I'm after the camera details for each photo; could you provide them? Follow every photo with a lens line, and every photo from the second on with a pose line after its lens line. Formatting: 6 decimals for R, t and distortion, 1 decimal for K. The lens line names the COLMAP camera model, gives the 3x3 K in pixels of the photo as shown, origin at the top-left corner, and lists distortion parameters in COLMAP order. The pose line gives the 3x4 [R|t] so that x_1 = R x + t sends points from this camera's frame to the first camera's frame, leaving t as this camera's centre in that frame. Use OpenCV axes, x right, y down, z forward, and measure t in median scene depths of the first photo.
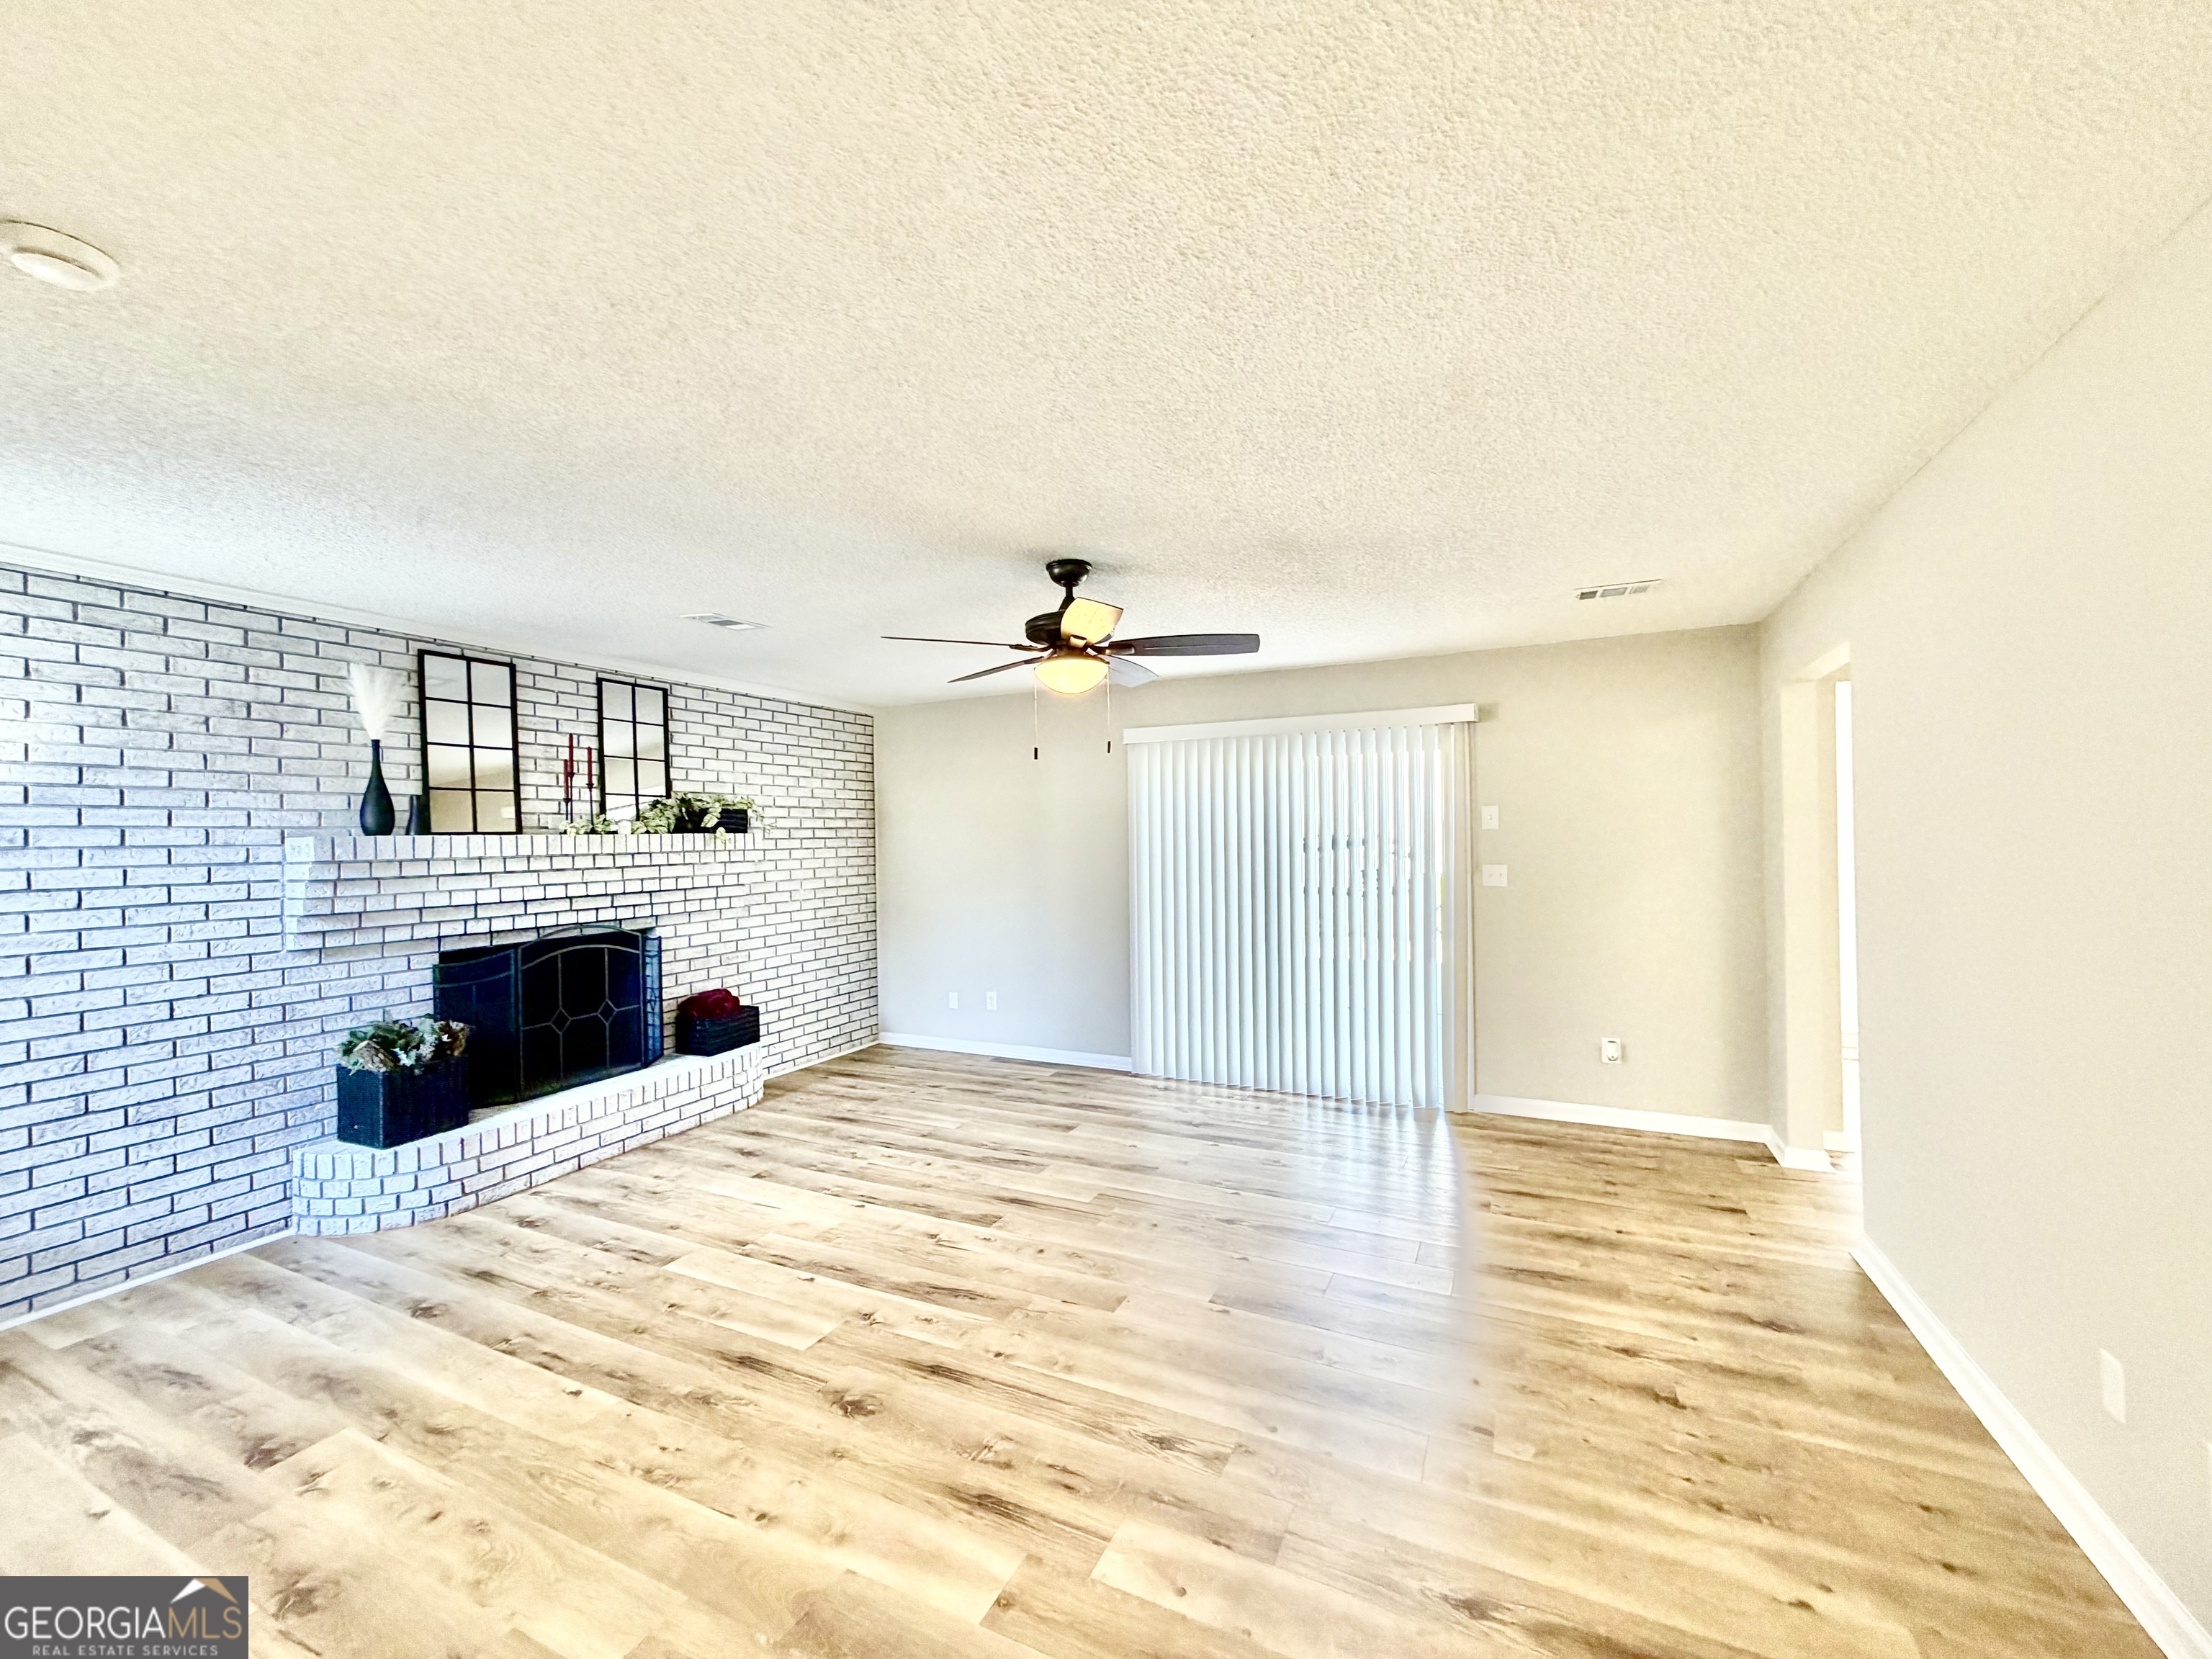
lens RADIAL K [[883.8, 0, 1093.7], [0, 883.8, 835.3], [0, 0, 1]] dist [0.001824, -0.000144]
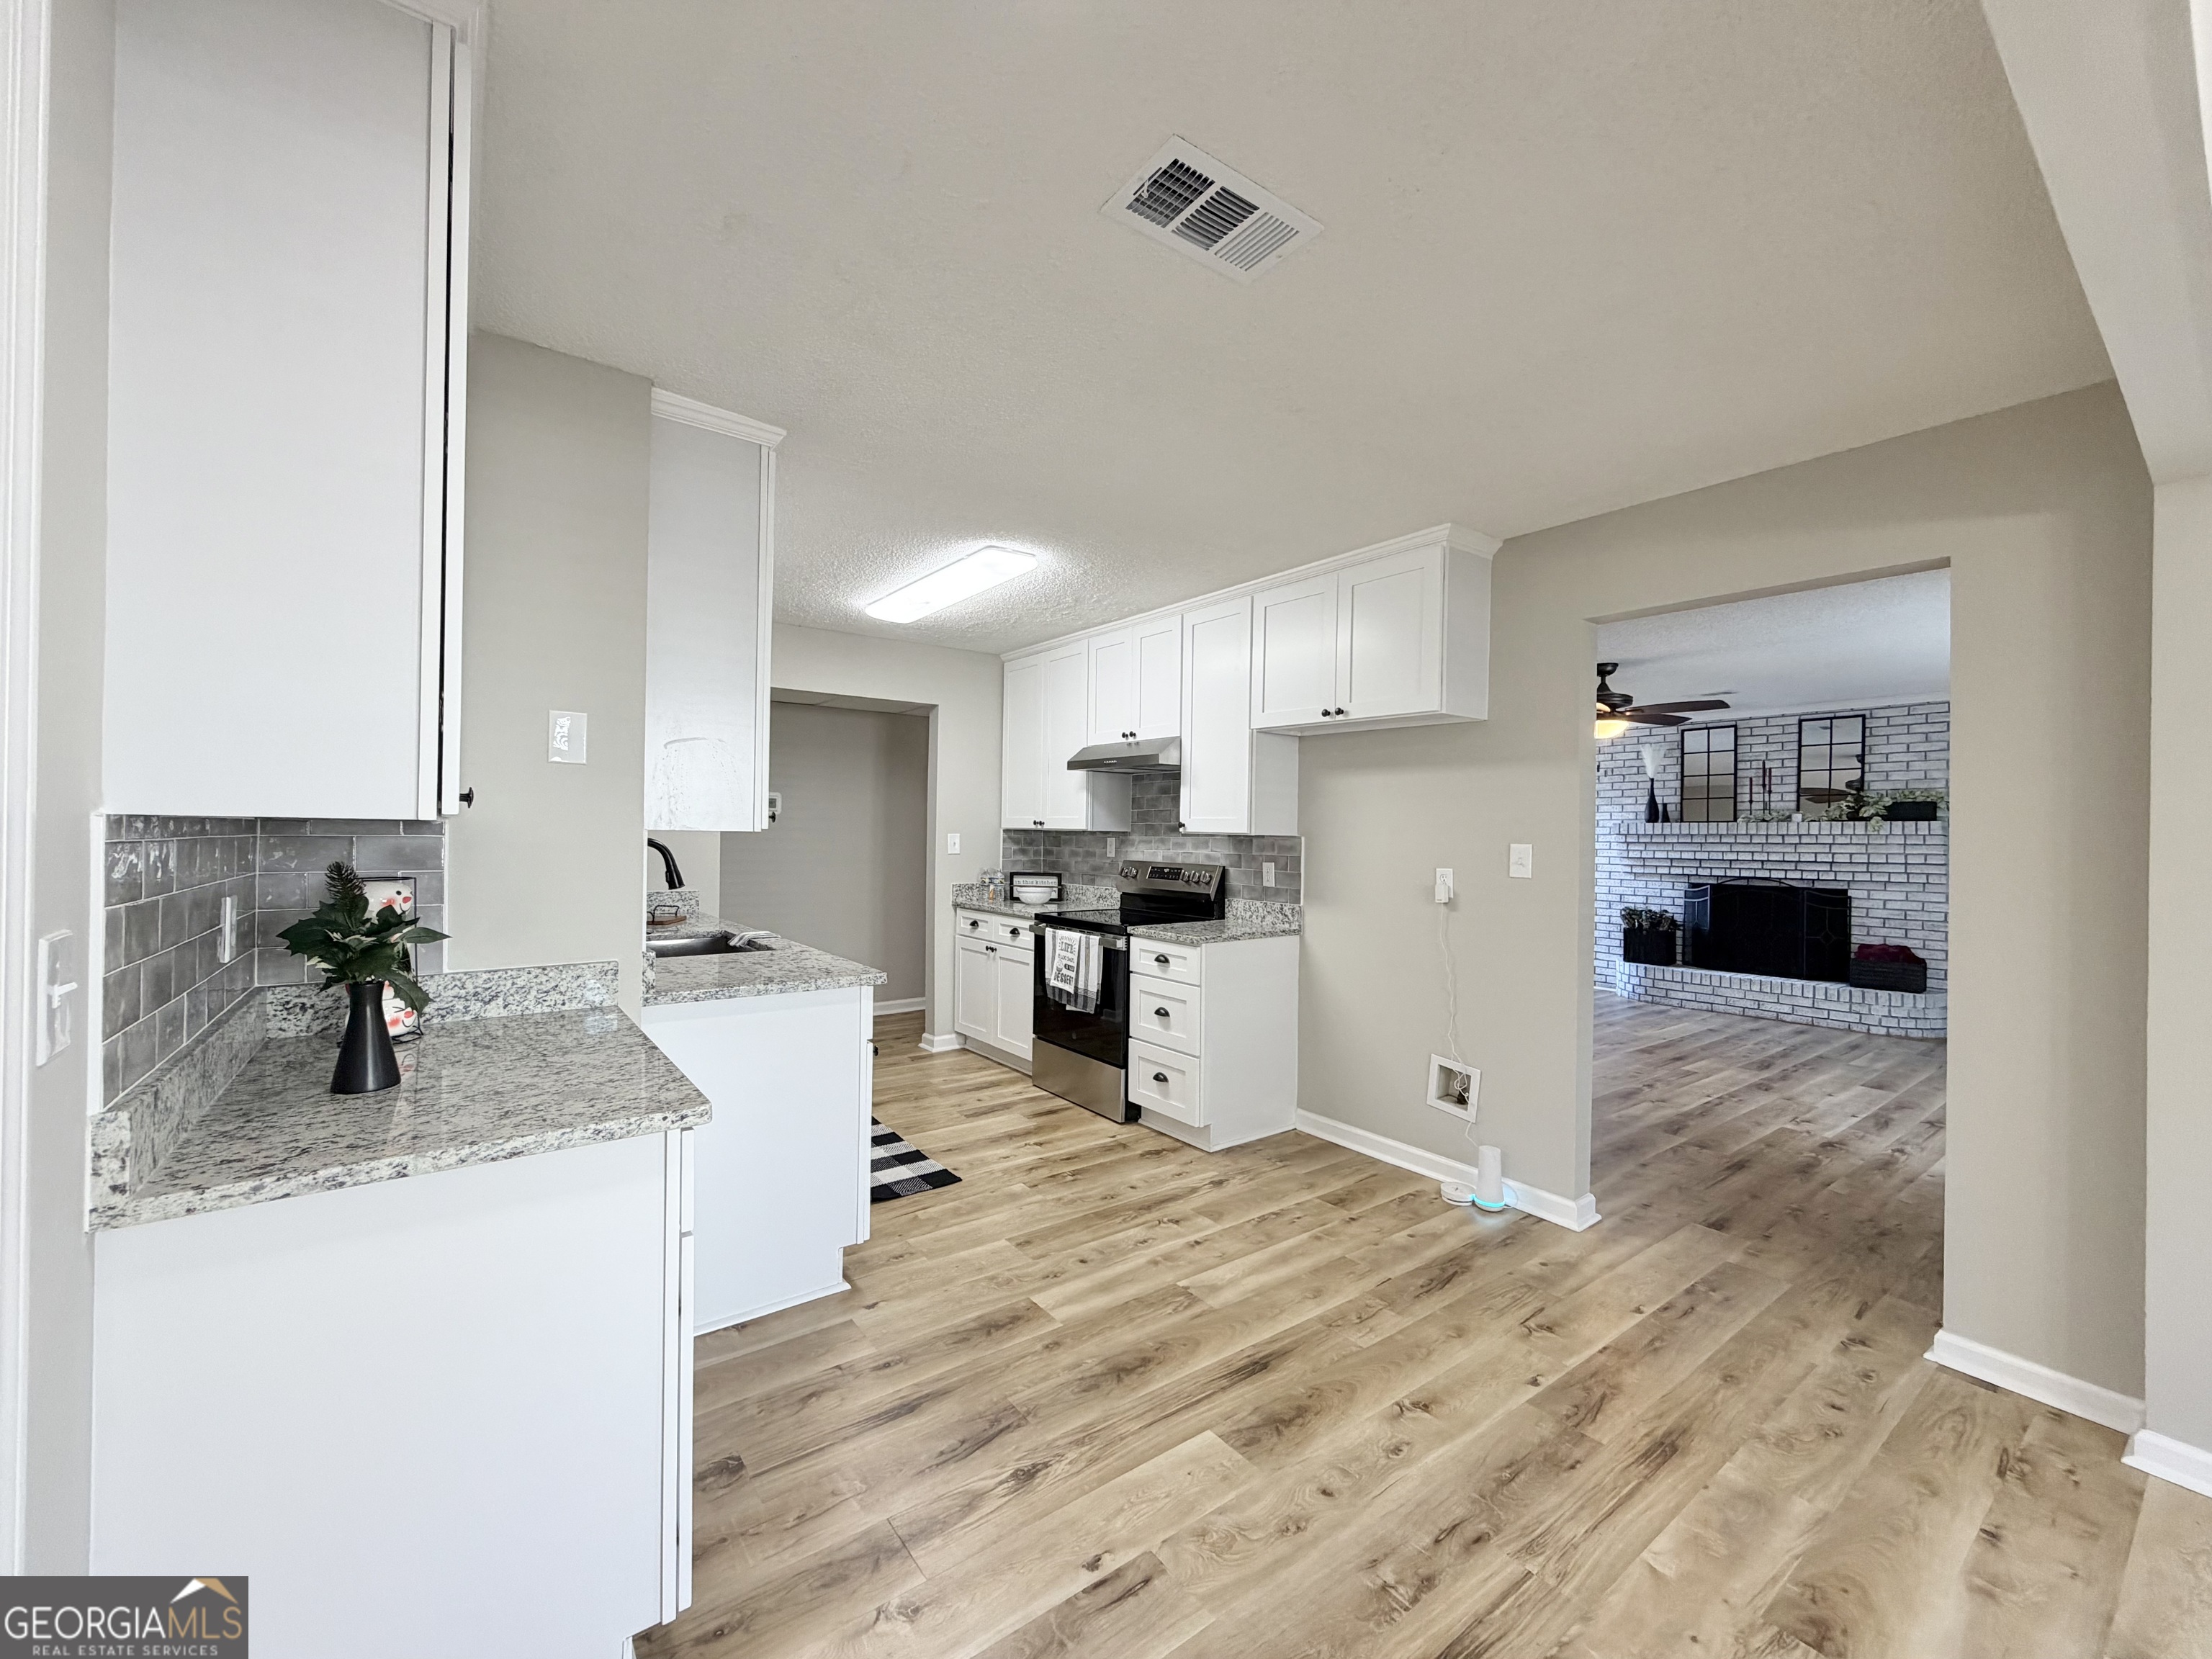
lens RADIAL K [[883.8, 0, 1099.5], [0, 883.8, 834.0], [0, 0, 1]] dist [0.001824, -0.000144]
pose [[-0.457626, 0.006770, -0.889119, 1.485793], [-0.005307, 0.999932, 0.010345, 0.010549], [0.889129, 0.009453, -0.457559, 0.687013]]
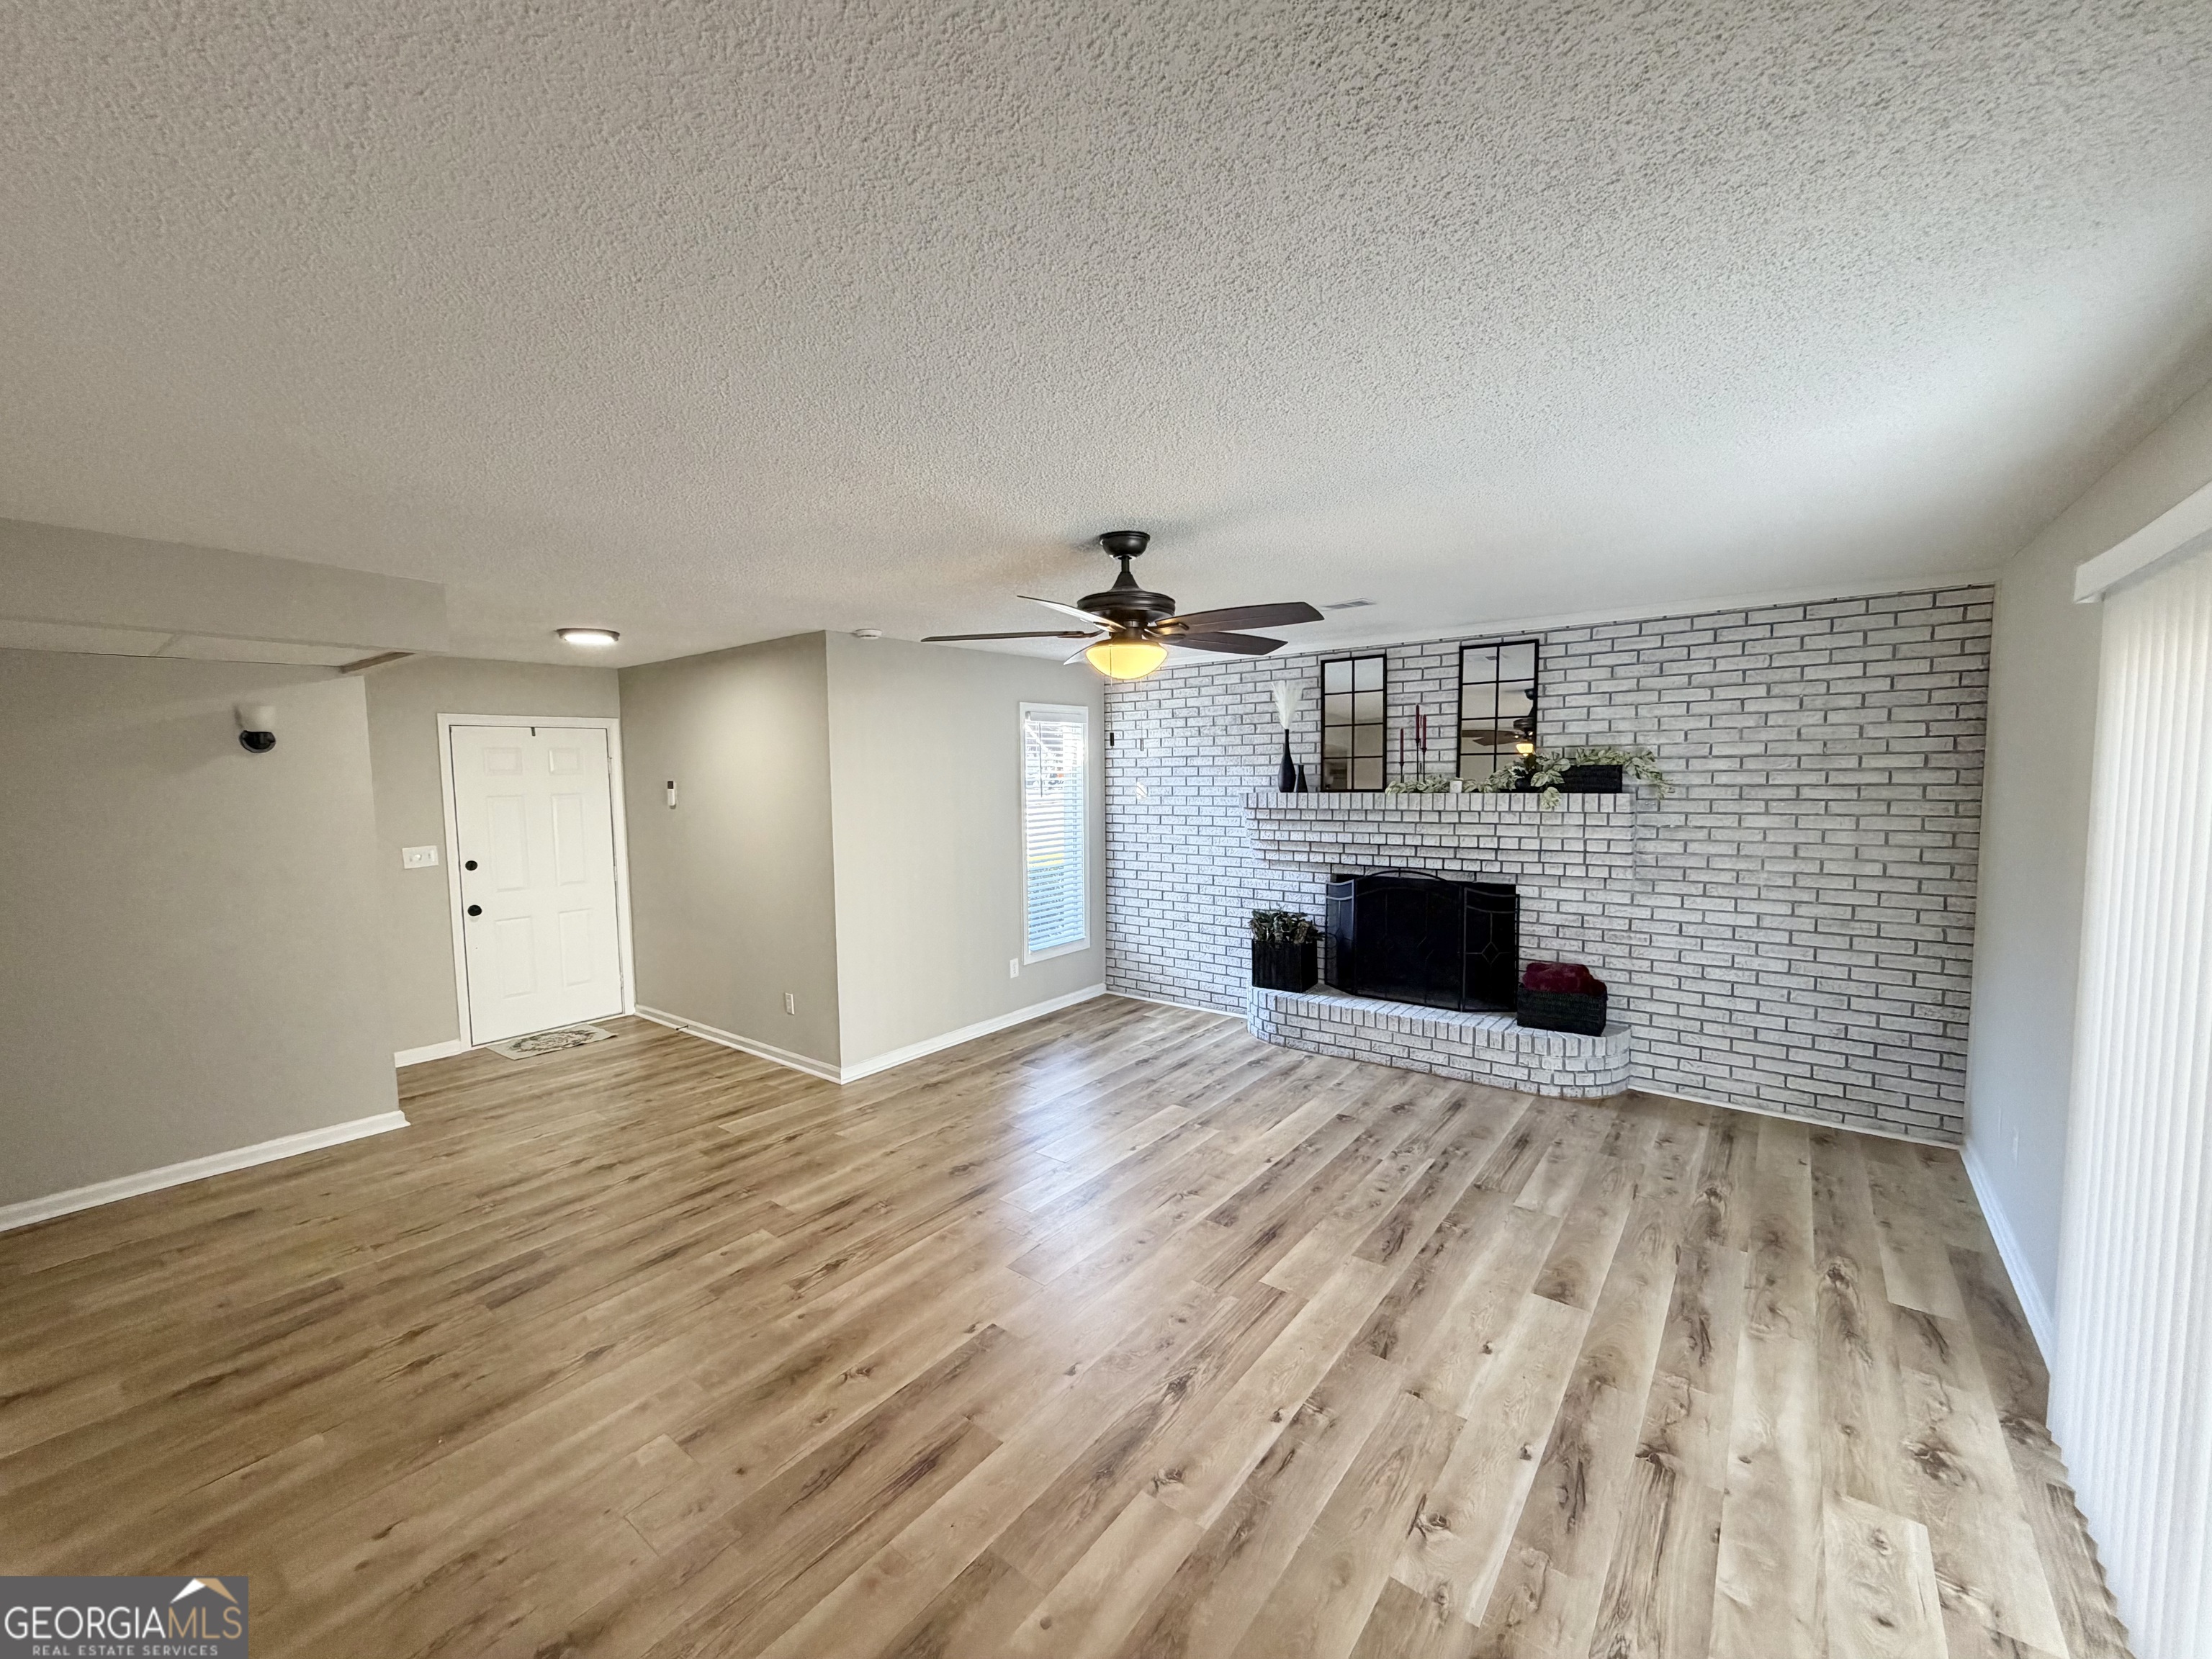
lens RADIAL K [[883.8, 0, 1100.7], [0, 883.8, 834.4], [0, 0, 1]] dist [0.001824, -0.000144]
pose [[-0.207415, 0.094422, -0.973685, 0.665154], [0.022802, 0.995527, 0.091683, -0.064501], [0.977987, -0.003186, -0.208640, 0.872230]]
